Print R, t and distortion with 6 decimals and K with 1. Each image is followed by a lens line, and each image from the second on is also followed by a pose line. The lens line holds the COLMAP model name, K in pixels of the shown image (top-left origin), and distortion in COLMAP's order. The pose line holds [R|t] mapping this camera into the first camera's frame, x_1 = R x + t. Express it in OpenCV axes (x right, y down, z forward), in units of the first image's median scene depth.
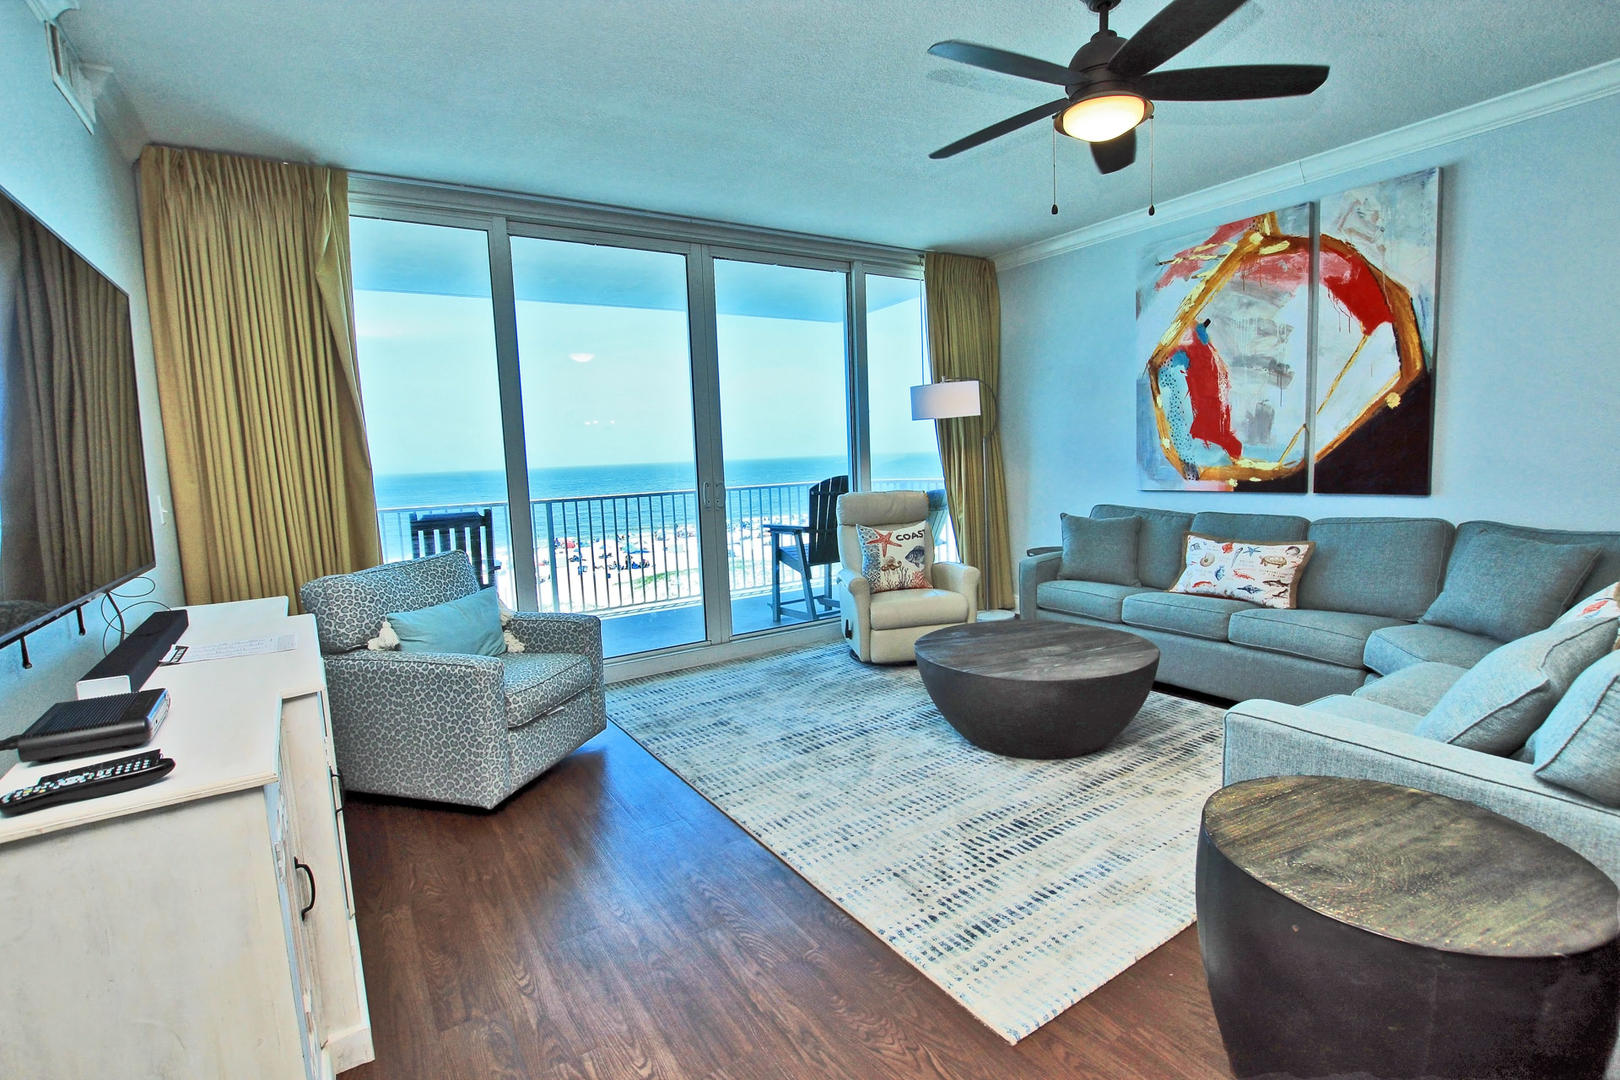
lens RADIAL K [[752.4, 0, 809.6], [0, 752.4, 547.1], [0, 0, 1]] dist [-0.034105, 0.004191]
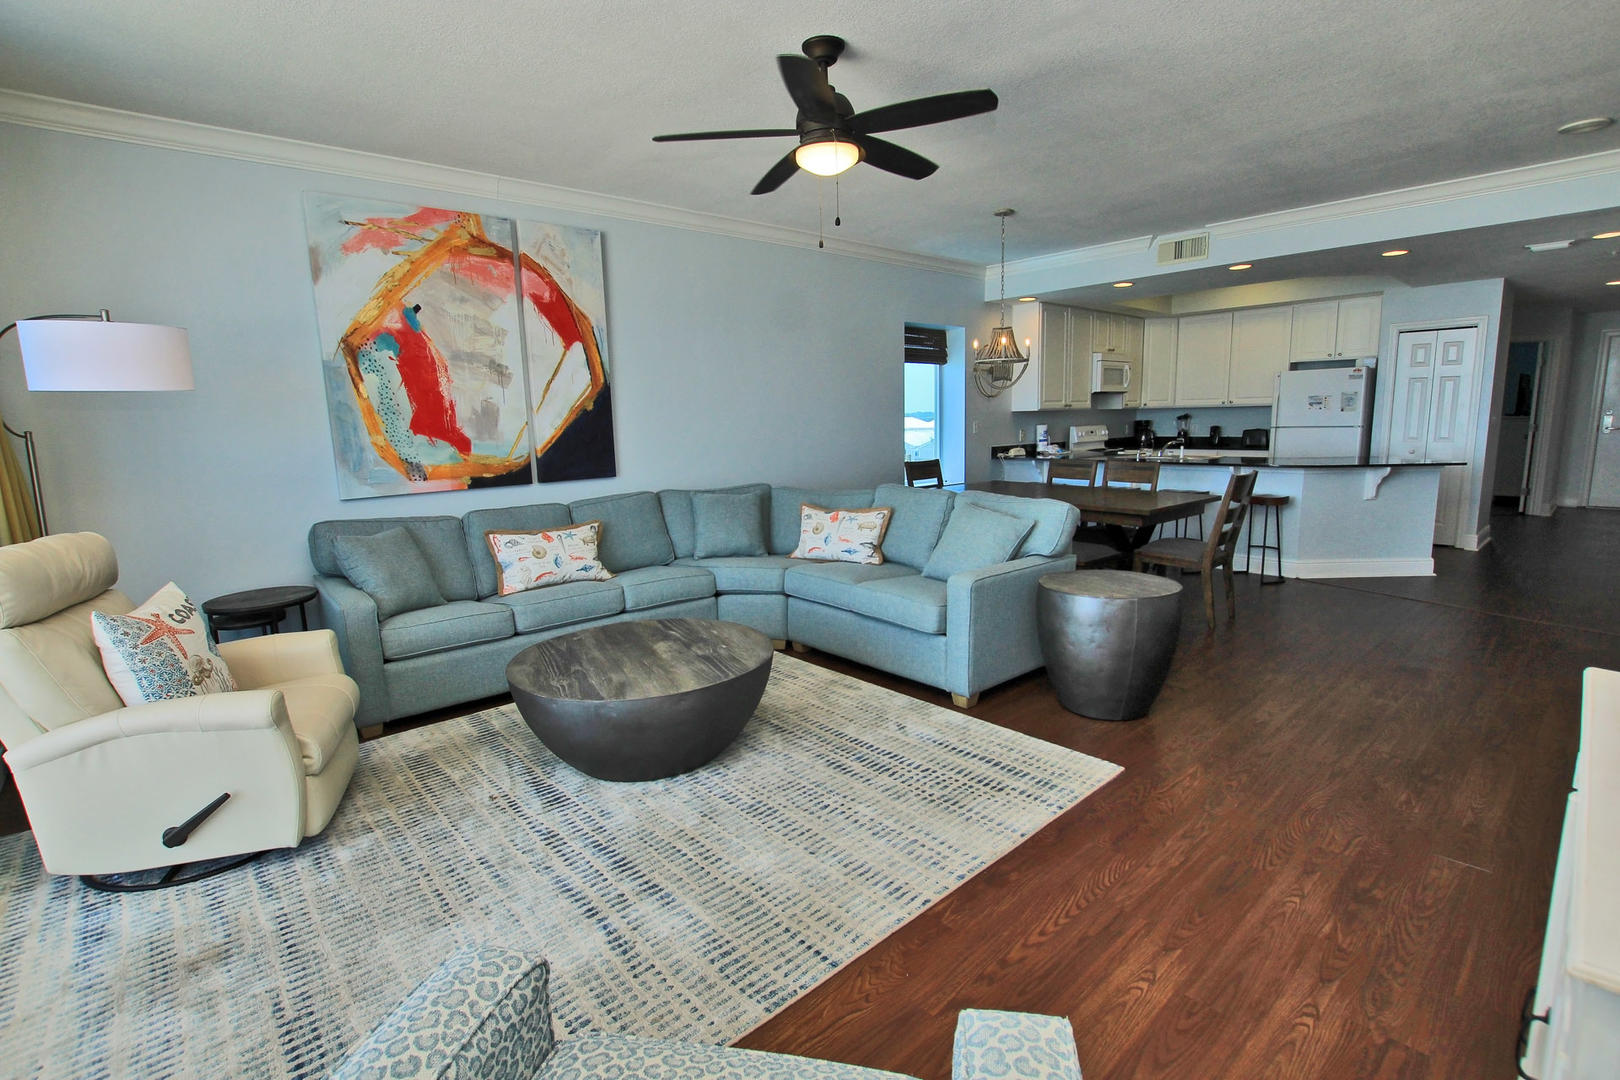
lens RADIAL K [[752.4, 0, 809.6], [0, 752.4, 547.1], [0, 0, 1]] dist [-0.034105, 0.004191]
pose [[-0.150128, -0.120904, 0.981246, -0.513809], [0.153430, 0.977621, 0.143932, -0.078552], [-0.976689, 0.172161, -0.128218, 0.758920]]
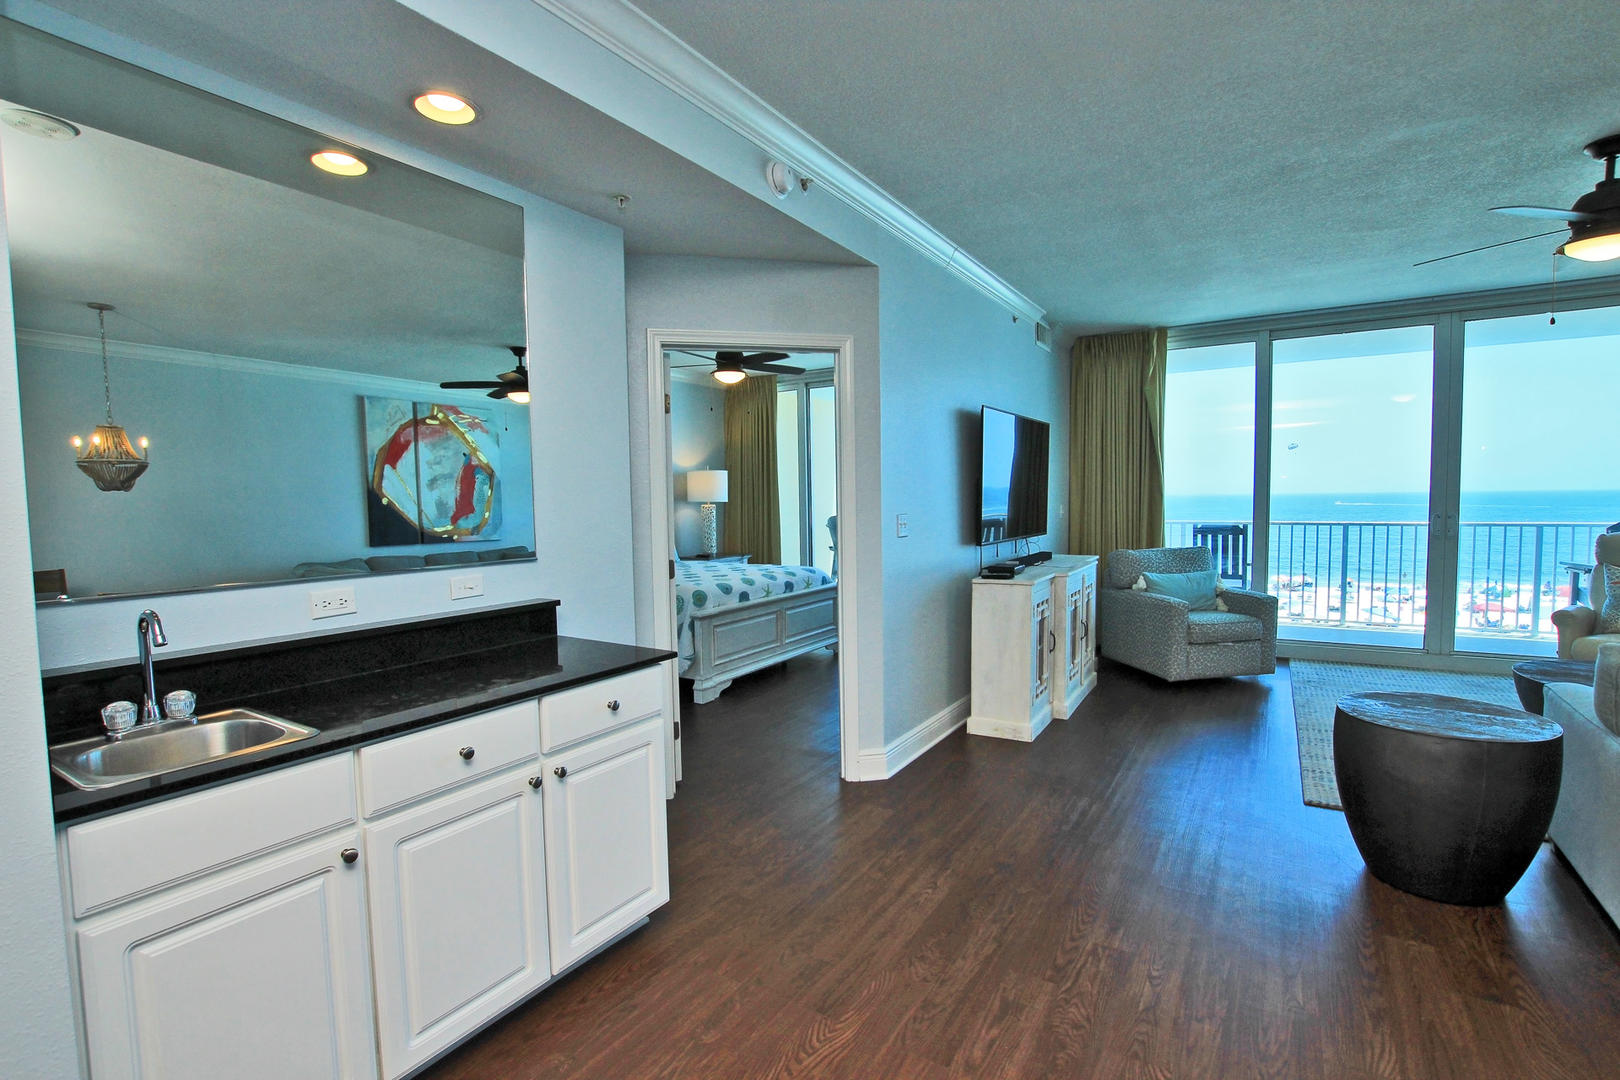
lens RADIAL K [[752.4, 0, 809.6], [0, 752.4, 547.1], [0, 0, 1]] dist [-0.034105, 0.004191]
pose [[0.422969, 0.091063, -0.901557, 0.579899], [-0.111631, 0.992595, 0.047887, 0.022464], [0.899242, 0.080387, 0.430003, -0.436432]]
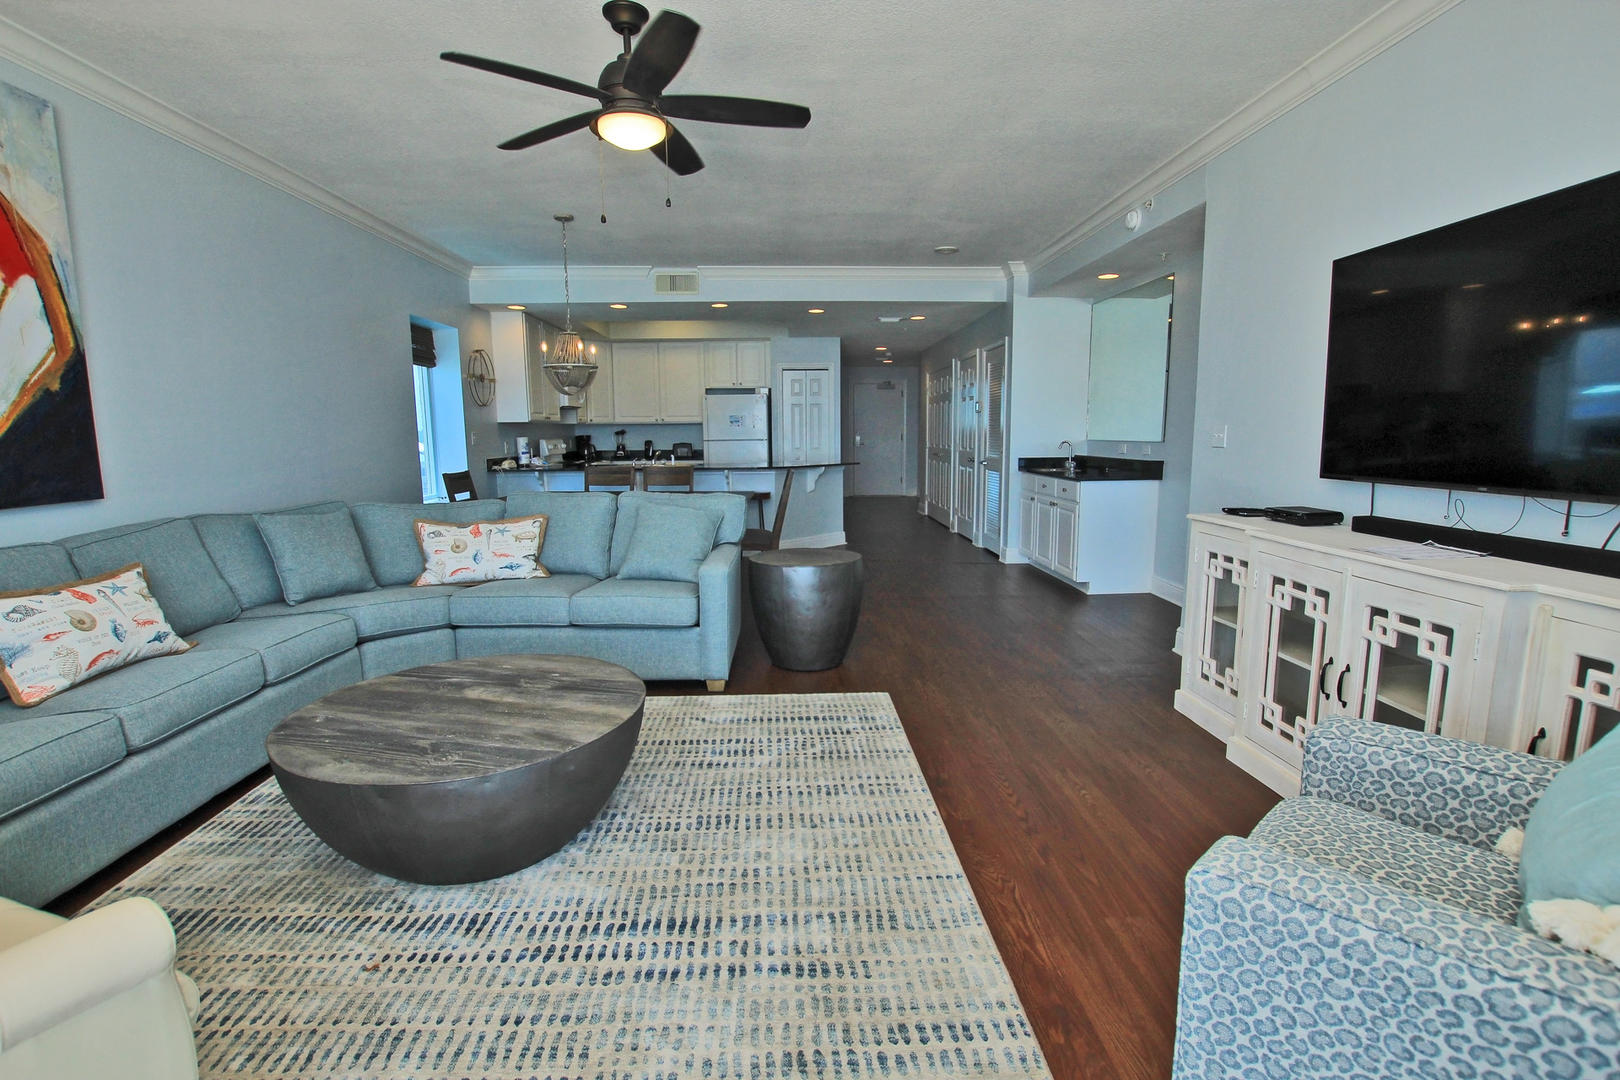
lens RADIAL K [[752.4, 0, 809.6], [0, 752.4, 547.1], [0, 0, 1]] dist [-0.034105, 0.004191]
pose [[-0.858117, -0.030130, 0.512569, -0.263789], [0.105119, 0.966823, 0.232818, -0.113382], [-0.502578, 0.253666, -0.826480, 1.159170]]
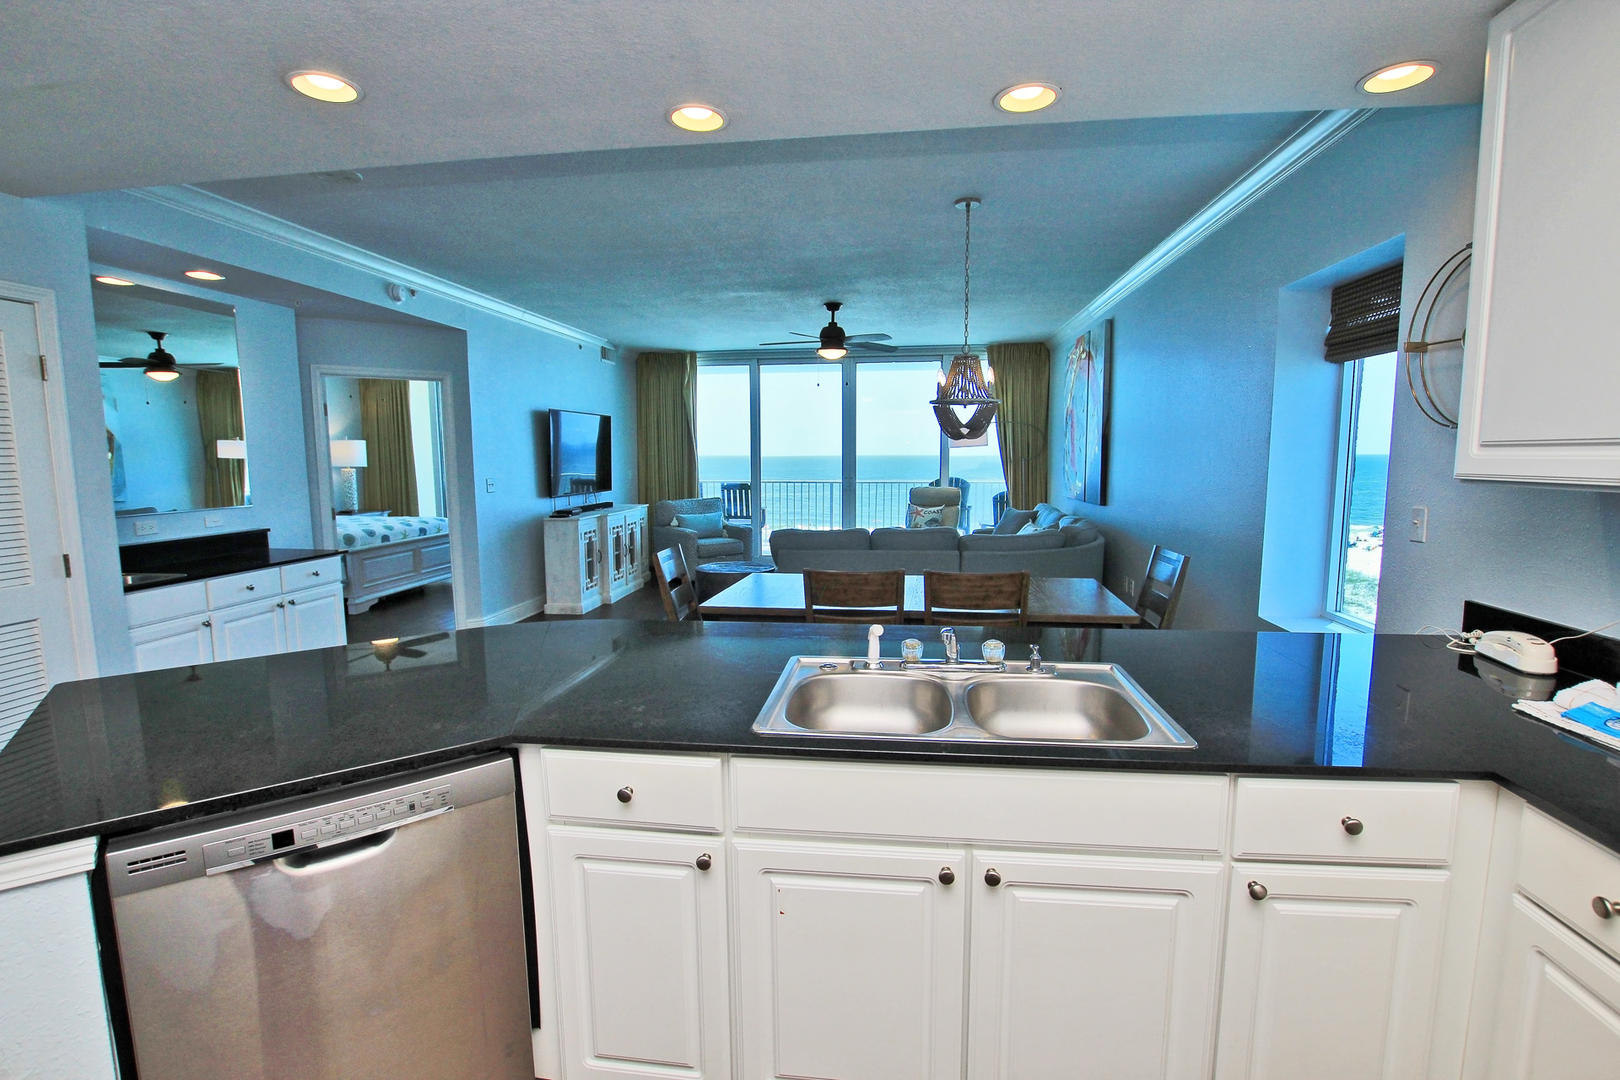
lens RADIAL K [[752.4, 0, 809.6], [0, 752.4, 547.1], [0, 0, 1]] dist [-0.034105, 0.004191]
pose [[0.761992, 0.115855, -0.637139, 1.285265], [-0.105393, 0.992936, 0.054505, 0.000658], [0.638952, 0.025617, 0.768820, -0.695067]]
